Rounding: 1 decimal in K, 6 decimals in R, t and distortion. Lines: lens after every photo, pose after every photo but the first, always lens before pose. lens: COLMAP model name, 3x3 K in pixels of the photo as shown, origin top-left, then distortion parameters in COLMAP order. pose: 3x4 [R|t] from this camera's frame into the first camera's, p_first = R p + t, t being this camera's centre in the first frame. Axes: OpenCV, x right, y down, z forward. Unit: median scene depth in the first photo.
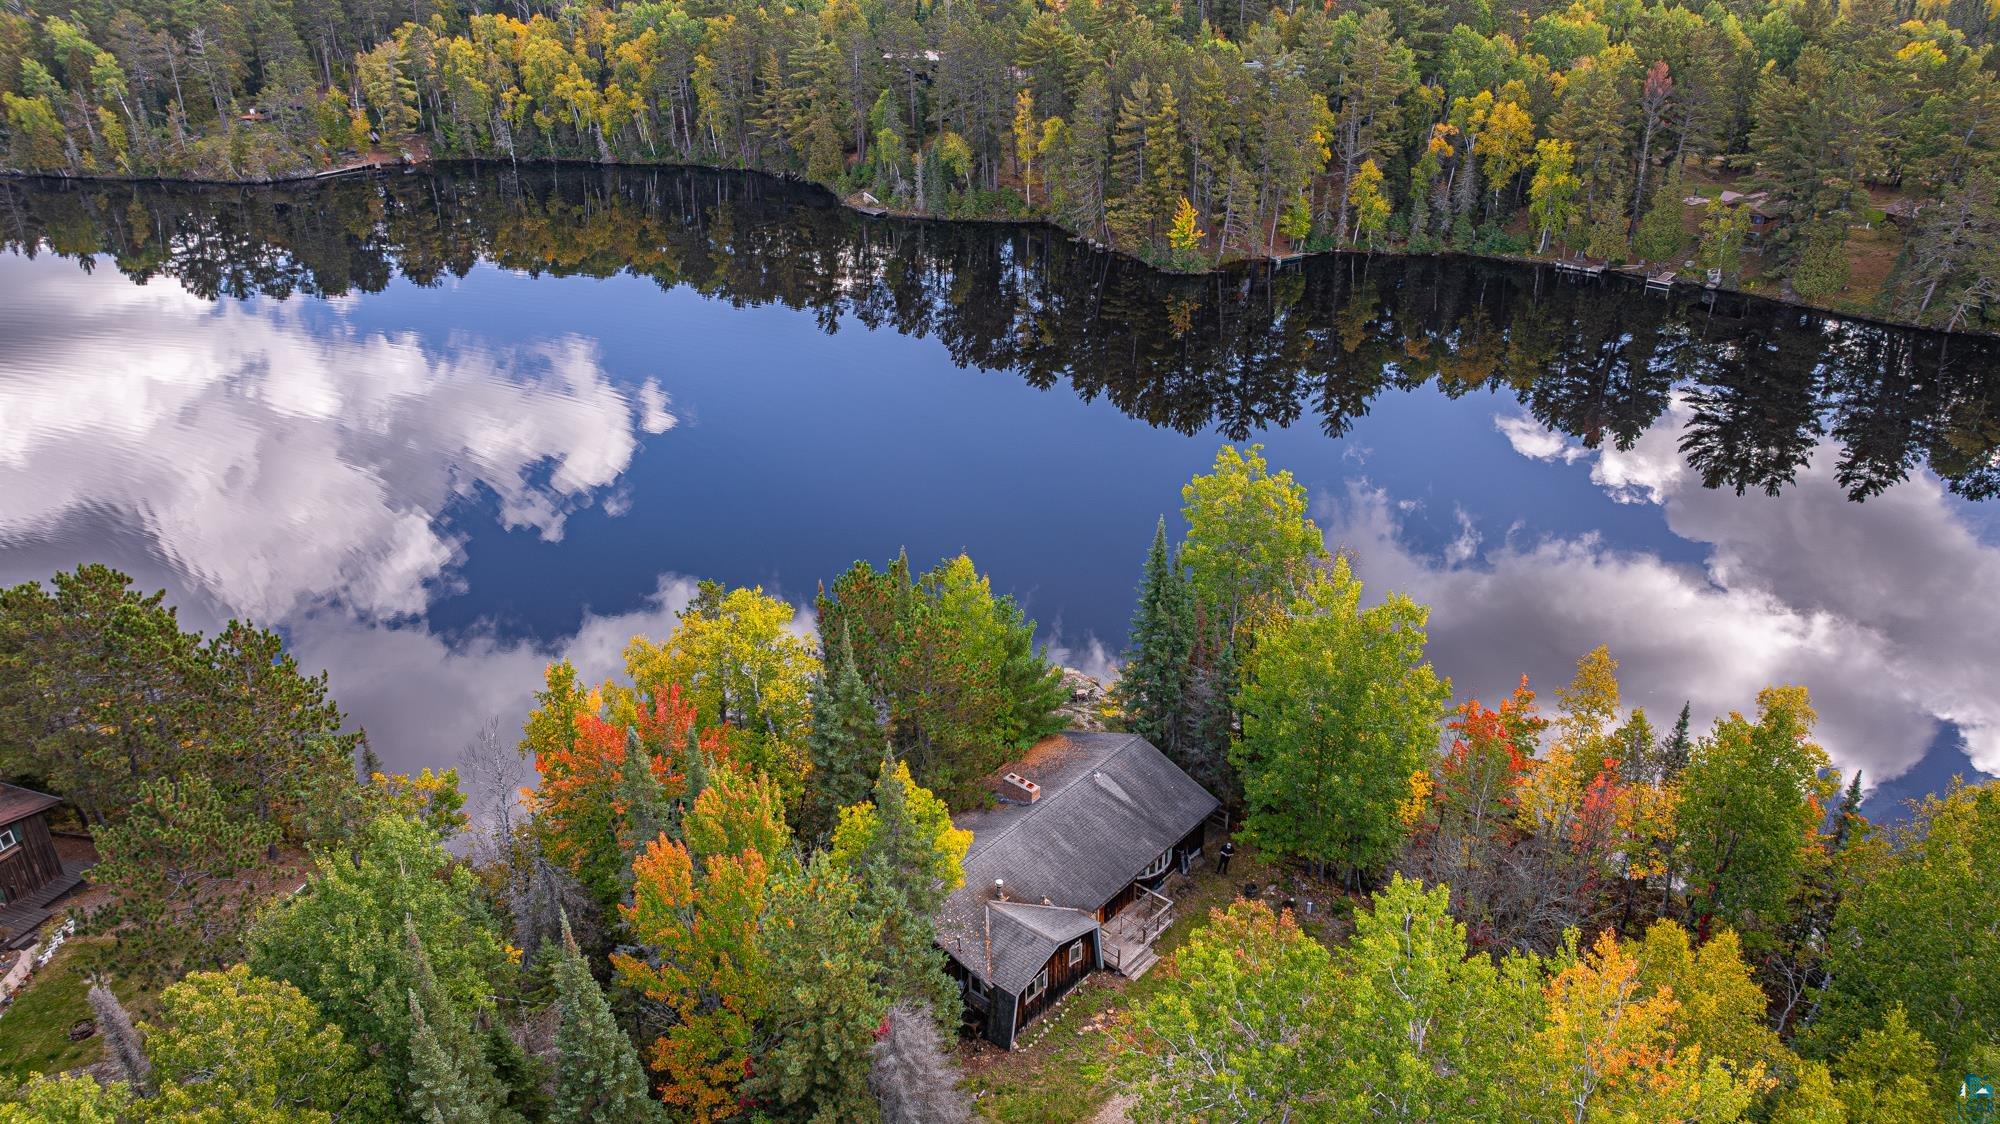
lens RADIAL K [[1398.0, 0, 993.5], [0, 1398.0, 568.0], [0, 0, 1]] dist [-0.028752, 0.031483]
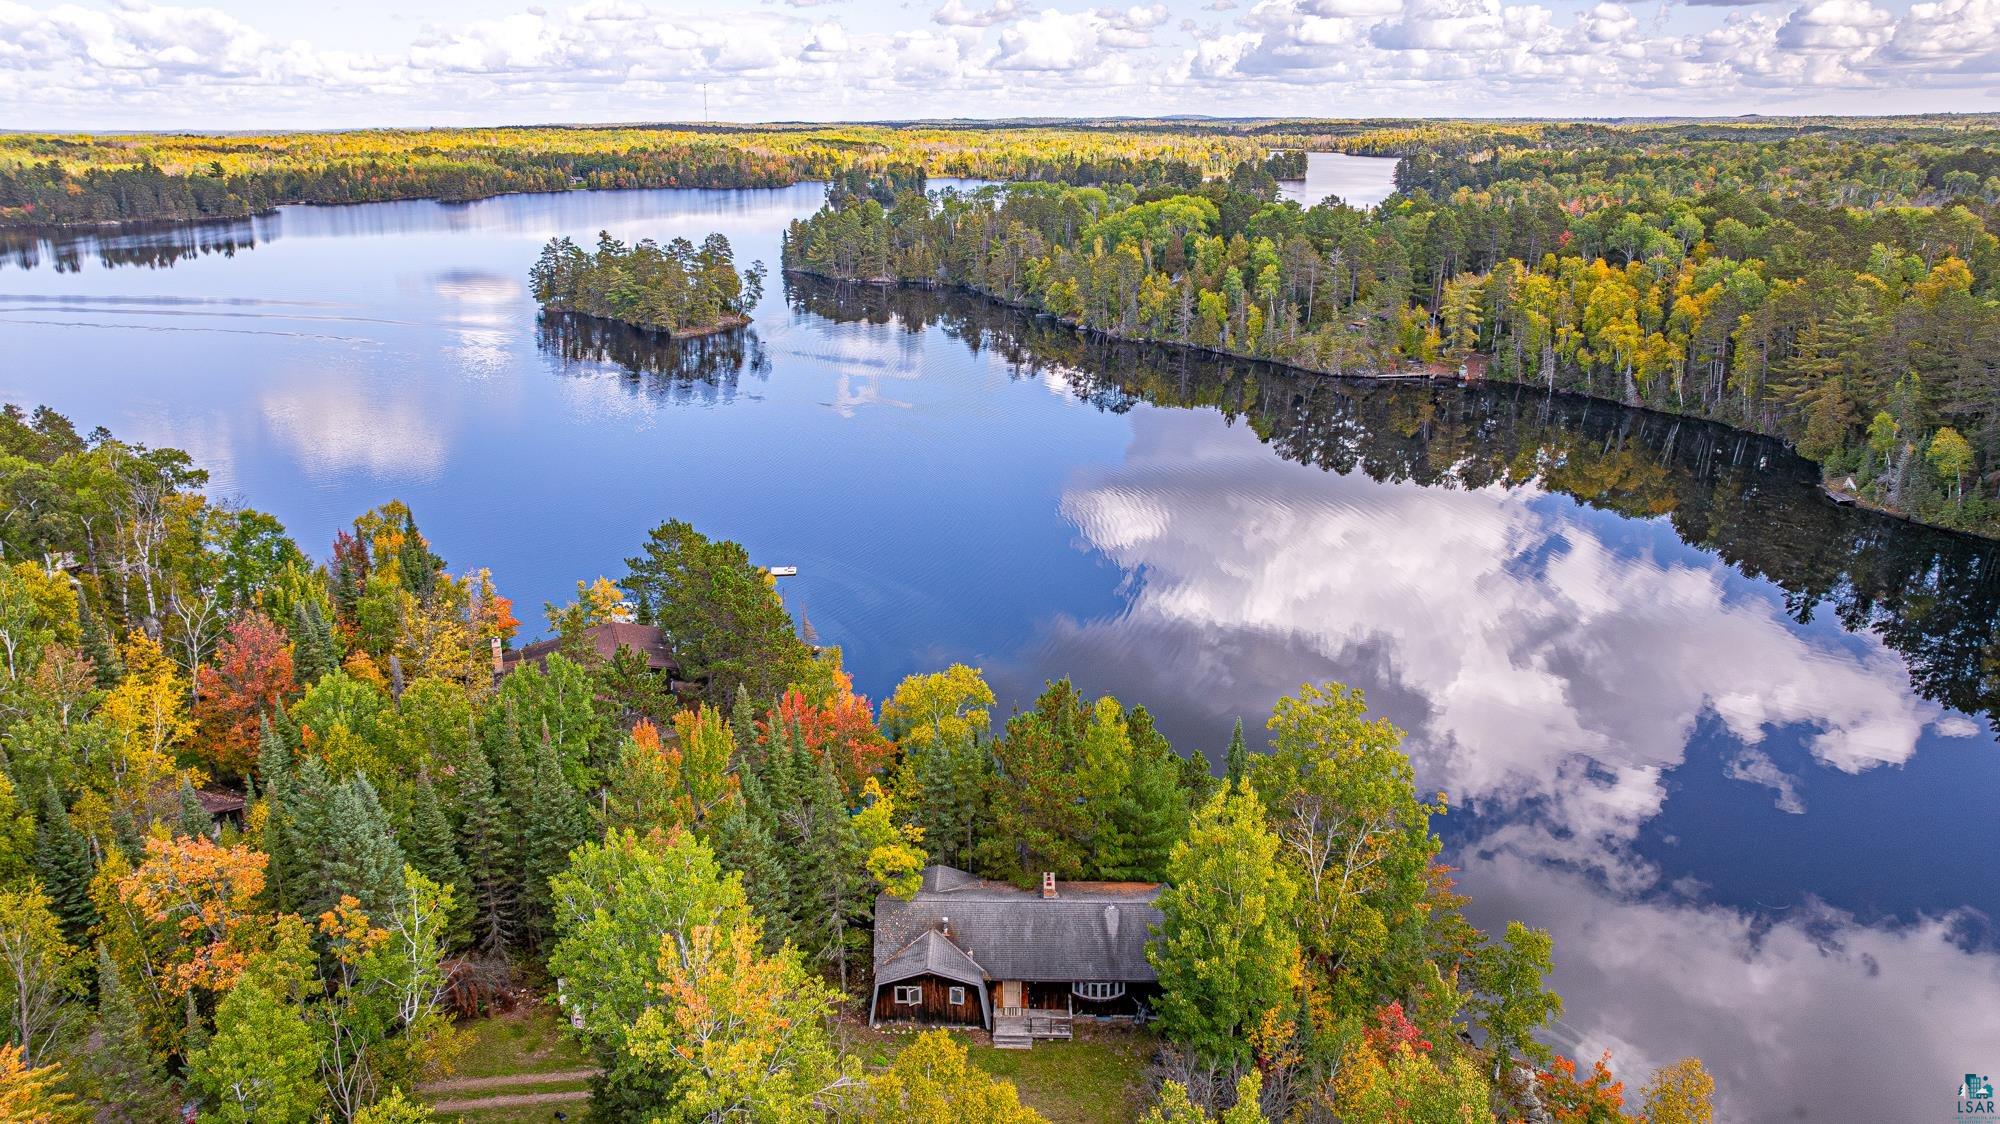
lens RADIAL K [[1398.0, 0, 976.7], [0, 1398.0, 577.0], [0, 0, 1]] dist [-0.028752, 0.031483]
pose [[0.622788, 0.242693, -0.743798, 0.246253], [-0.346931, 0.937763, 0.015493, -0.027925], [0.701266, 0.248398, 0.668225, 0.021441]]
